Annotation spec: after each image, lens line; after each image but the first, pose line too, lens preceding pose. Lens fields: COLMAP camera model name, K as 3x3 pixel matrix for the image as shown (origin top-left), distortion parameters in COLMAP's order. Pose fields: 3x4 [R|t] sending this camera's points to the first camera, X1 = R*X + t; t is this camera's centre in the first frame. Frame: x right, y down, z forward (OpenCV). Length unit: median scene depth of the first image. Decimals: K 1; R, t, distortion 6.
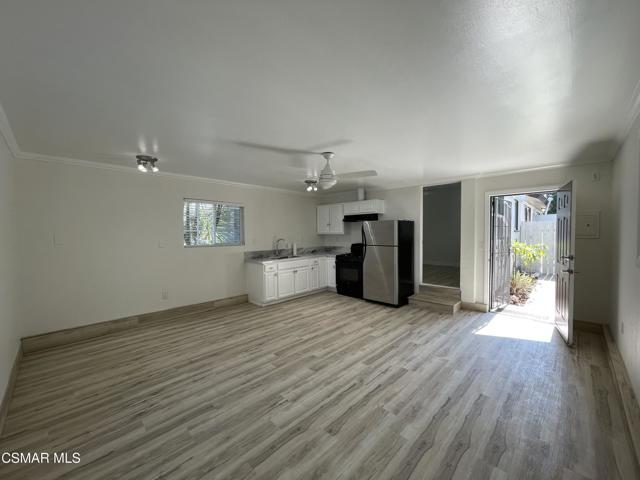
lens RADIAL K [[259.9, 0, 316.8], [0, 259.9, 240.2], [0, 0, 1]] dist [-0.003577, -0.000021]
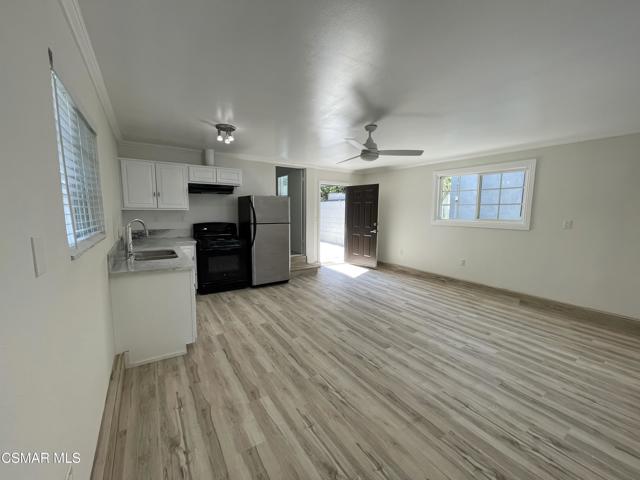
lens RADIAL K [[259.9, 0, 318.6], [0, 259.9, 238.7], [0, 0, 1]] dist [-0.003577, -0.000021]
pose [[0.199172, -0.098043, 0.975048, -0.974248], [0.016869, 0.995178, 0.096621, -0.017101], [-0.979819, -0.002796, 0.199865, 0.994759]]
